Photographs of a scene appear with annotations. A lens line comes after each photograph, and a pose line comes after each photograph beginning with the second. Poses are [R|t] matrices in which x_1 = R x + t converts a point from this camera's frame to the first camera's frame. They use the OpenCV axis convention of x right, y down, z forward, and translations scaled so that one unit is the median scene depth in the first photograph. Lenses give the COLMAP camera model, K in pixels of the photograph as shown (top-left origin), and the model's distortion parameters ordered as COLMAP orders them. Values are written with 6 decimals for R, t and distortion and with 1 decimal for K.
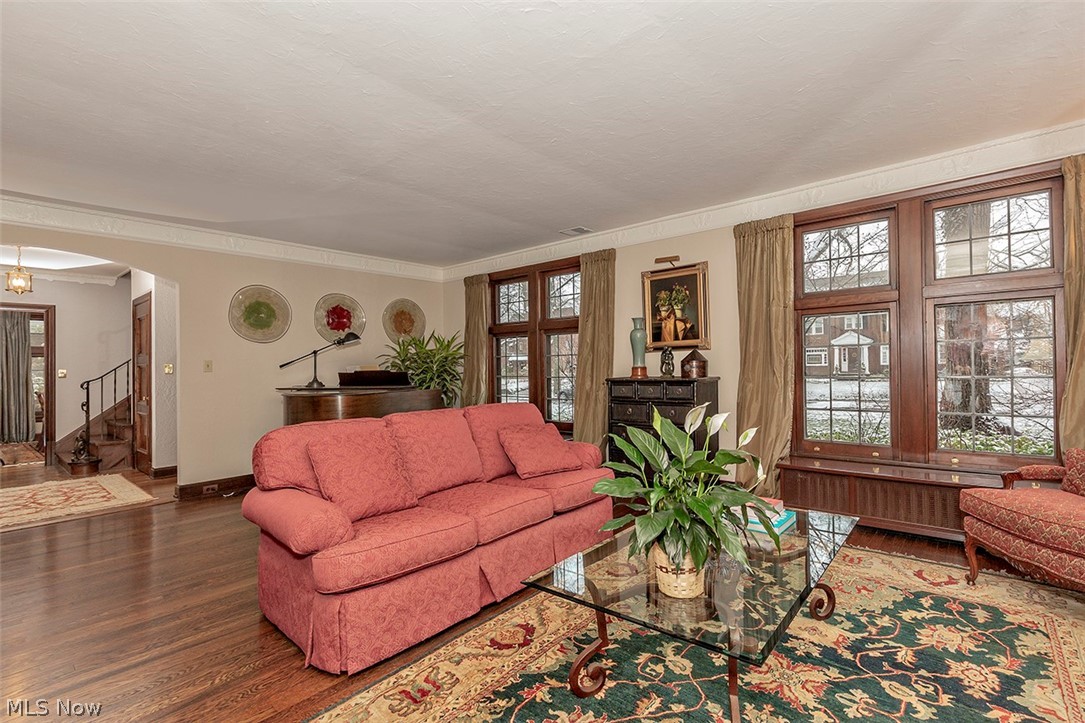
lens RADIAL K [[493.0, 0, 560.6], [0, 493.0, 348.2], [0, 0, 1]] dist [-0.004997, -0.000194]
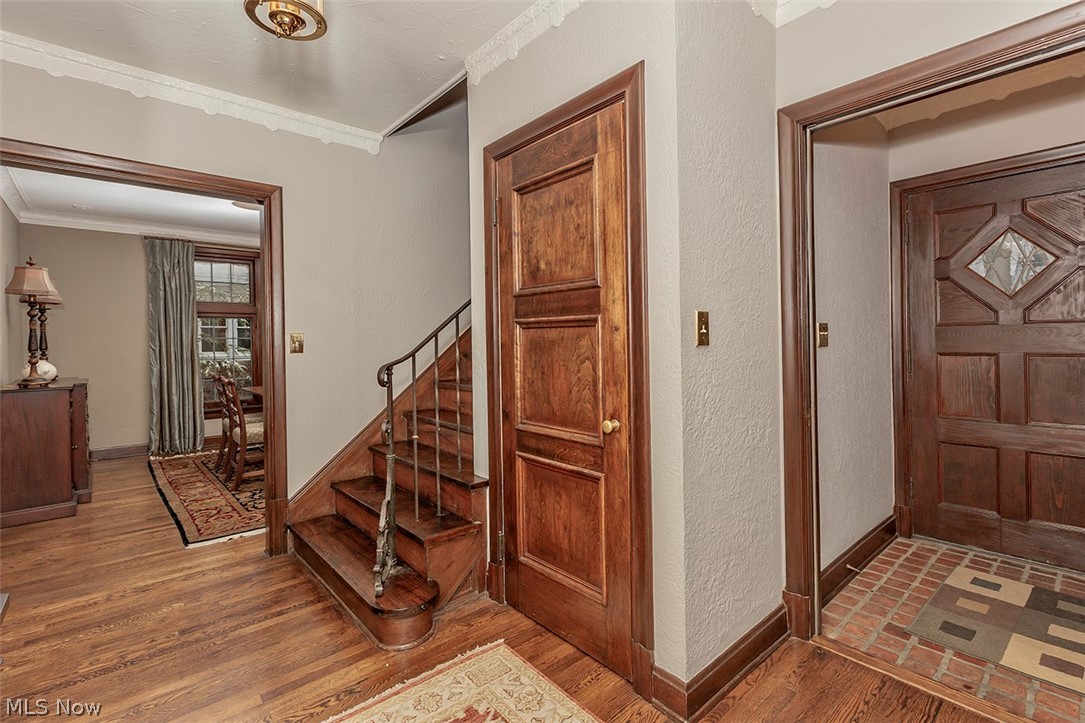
lens RADIAL K [[493.0, 0, 541.2], [0, 493.0, 350.5], [0, 0, 1]] dist [-0.004997, -0.000194]
pose [[0.986704, 0.022215, -0.161003, -1.333023], [-0.016034, 0.999087, 0.039587, 0.068422], [0.161735, -0.036479, 0.986160, 1.096928]]
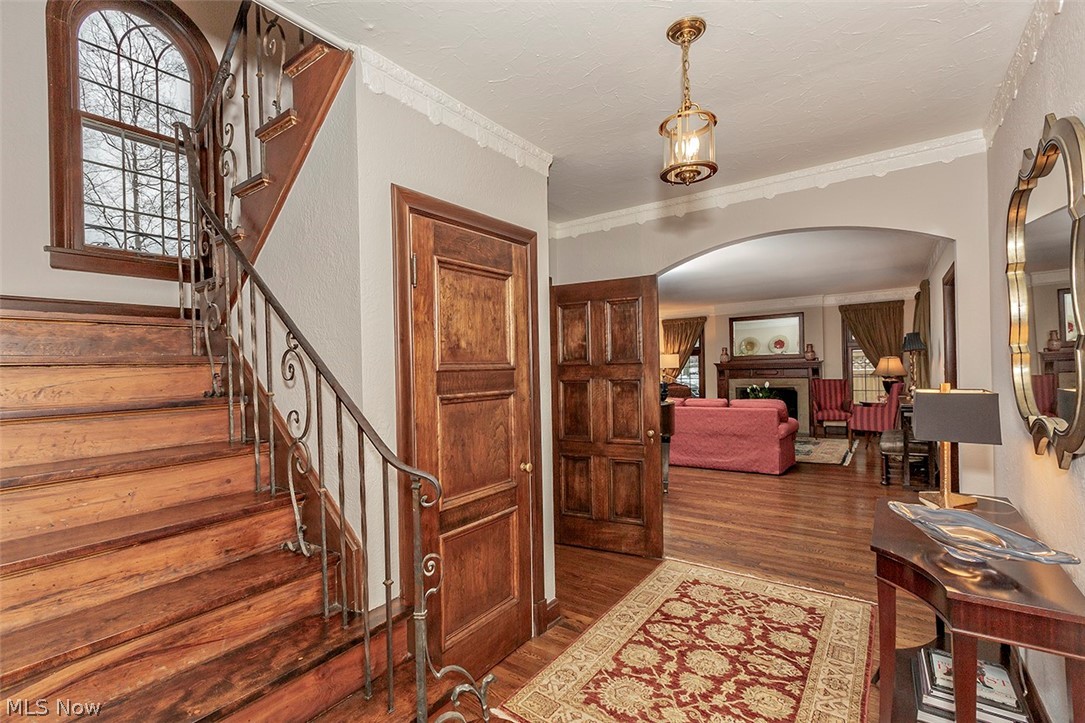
lens RADIAL K [[493.0, 0, 550.9], [0, 493.0, 367.7], [0, 0, 1]] dist [-0.004997, -0.000194]
pose [[-0.076458, 0.022580, 0.996817, -1.983129], [0.003300, 0.999744, -0.022394, 0.038417], [-0.997067, 0.001577, -0.076513, 1.560579]]
